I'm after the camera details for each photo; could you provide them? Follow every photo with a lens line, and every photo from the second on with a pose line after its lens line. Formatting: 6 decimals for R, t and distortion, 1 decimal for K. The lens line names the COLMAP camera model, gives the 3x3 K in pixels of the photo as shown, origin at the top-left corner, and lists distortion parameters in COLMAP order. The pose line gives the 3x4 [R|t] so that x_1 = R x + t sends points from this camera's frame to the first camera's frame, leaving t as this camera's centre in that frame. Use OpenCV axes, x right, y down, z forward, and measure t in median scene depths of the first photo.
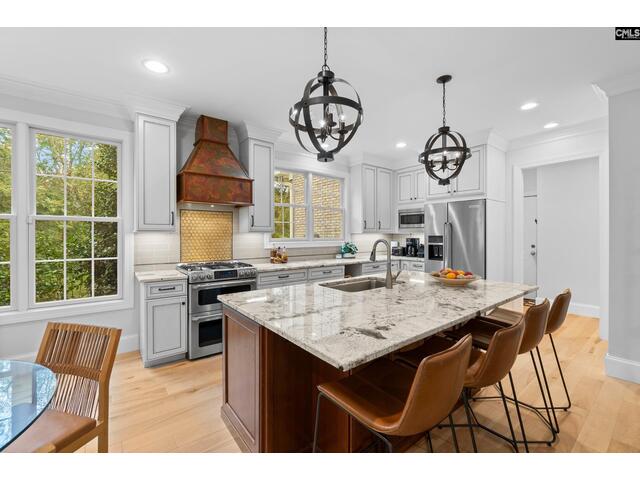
lens RADIAL K [[277.5, 0, 315.3], [0, 277.5, 236.9], [0, 0, 1]] dist [-0.001597, 0.000560]
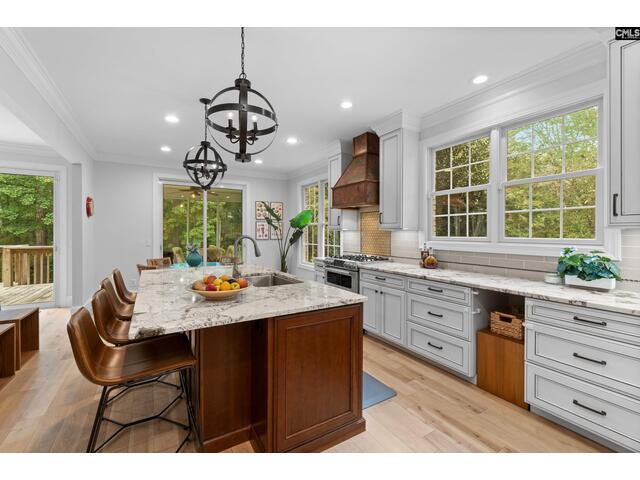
lens RADIAL K [[277.5, 0, 318.6], [0, 277.5, 235.9], [0, 0, 1]] dist [-0.001597, 0.000560]
pose [[-0.117181, 0.006970, -0.993086, 0.926581], [-0.014412, 0.999858, 0.008718, 0.000882], [0.993006, 0.015334, -0.117064, 1.047672]]
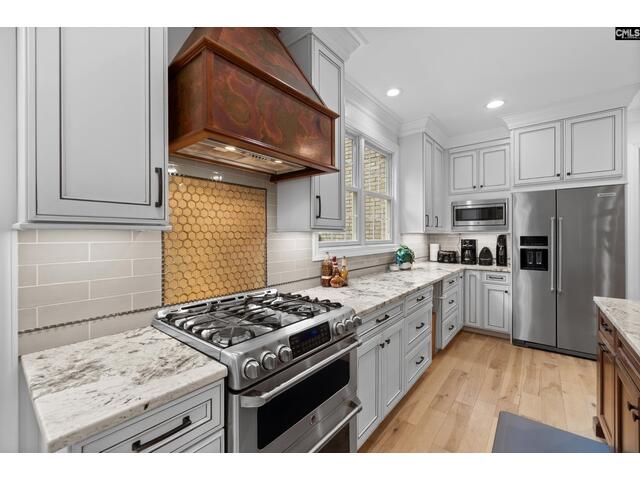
lens RADIAL K [[277.5, 0, 315.1], [0, 277.5, 234.6], [0, 0, 1]] dist [-0.001597, 0.000560]
pose [[0.973238, -0.001072, 0.229796, -0.401797], [0.003322, 0.999950, -0.009405, -0.005359], [-0.229774, 0.009916, 0.973193, 0.621865]]
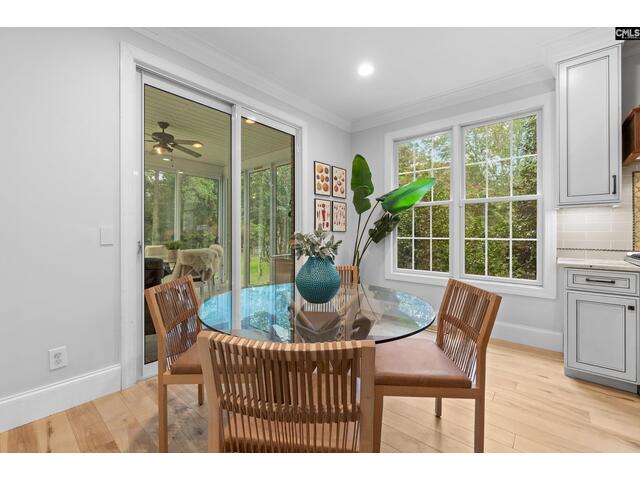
lens RADIAL K [[277.5, 0, 318.5], [0, 277.5, 234.5], [0, 0, 1]] dist [-0.001597, 0.000560]
pose [[0.200983, -0.006072, -0.979576, 0.023179], [-0.013971, 0.999861, -0.009065, 0.076365], [0.979495, 0.015508, 0.200871, 0.124933]]
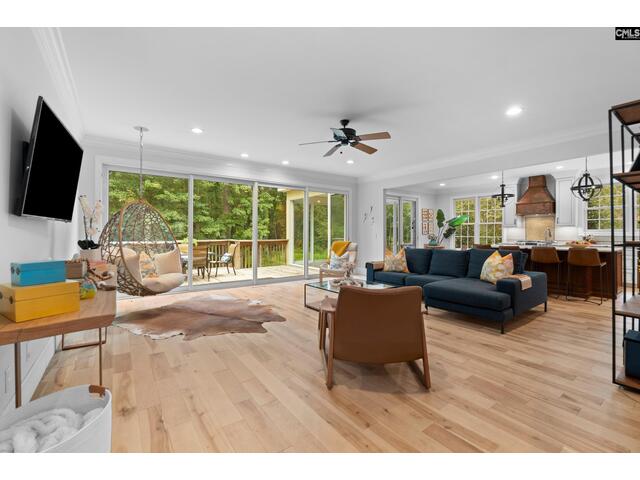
lens RADIAL K [[277.5, 0, 318.2], [0, 277.5, 235.3], [0, 0, 1]] dist [-0.001597, 0.000560]
pose [[-0.046377, 0.000825, -0.998924, 2.116044], [-0.014069, 0.999900, 0.001479, 0.078859], [0.998825, 0.014123, -0.046361, -0.697600]]
